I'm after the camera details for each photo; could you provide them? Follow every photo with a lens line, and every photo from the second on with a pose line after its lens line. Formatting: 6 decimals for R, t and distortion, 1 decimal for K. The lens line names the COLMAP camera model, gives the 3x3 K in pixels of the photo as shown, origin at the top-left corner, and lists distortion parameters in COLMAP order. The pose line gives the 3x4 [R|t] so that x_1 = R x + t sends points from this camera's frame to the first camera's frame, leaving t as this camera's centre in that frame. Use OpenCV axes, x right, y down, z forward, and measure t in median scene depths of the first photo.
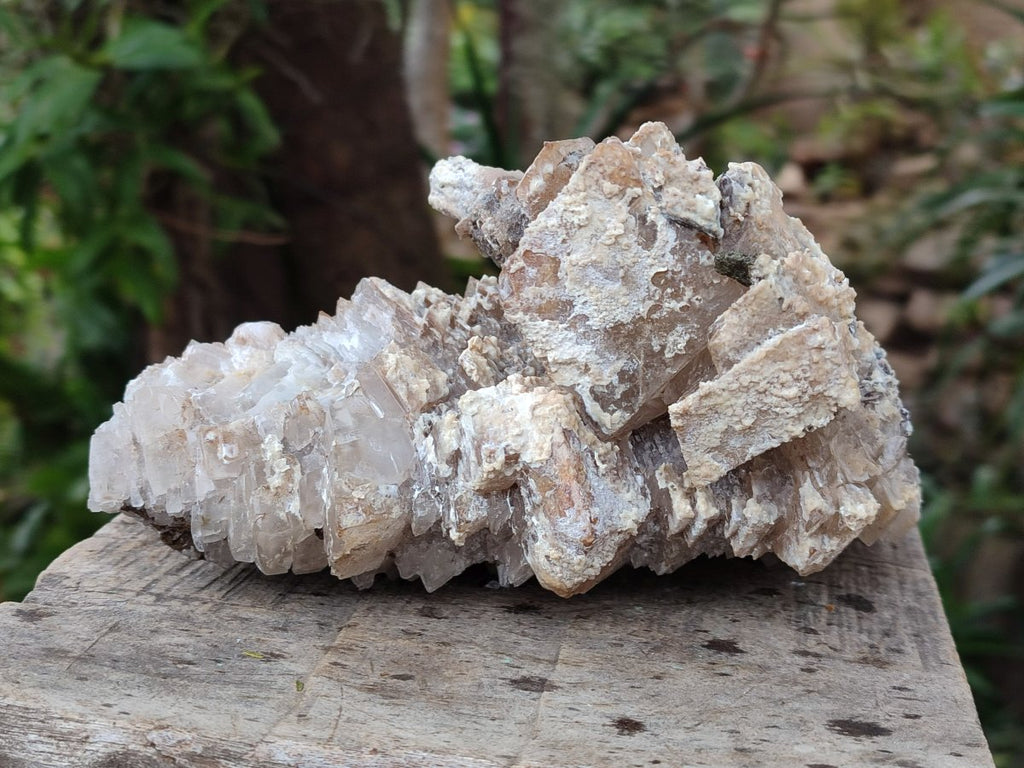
lens RADIAL K [[1515.7, 0, 512.0], [0, 1515.7, 384.0], [0, 0, 1]] dist [0.251804, -1.684407]
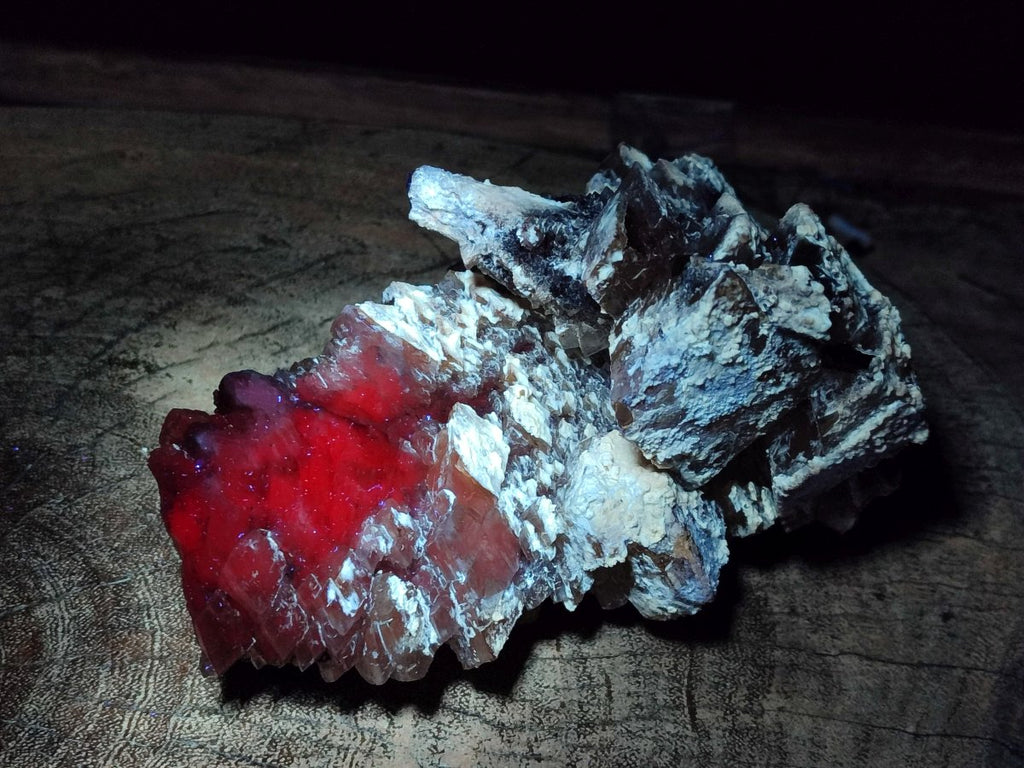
lens RADIAL K [[1515.7, 0, 512.0], [0, 1515.7, 384.0], [0, 0, 1]] dist [0.251804, -1.684407]
pose [[0.910741, -0.267578, 0.314568, -0.379581], [0.087475, 0.869413, 0.486282, -0.573349], [-0.403607, -0.415360, 0.815216, 0.222974]]
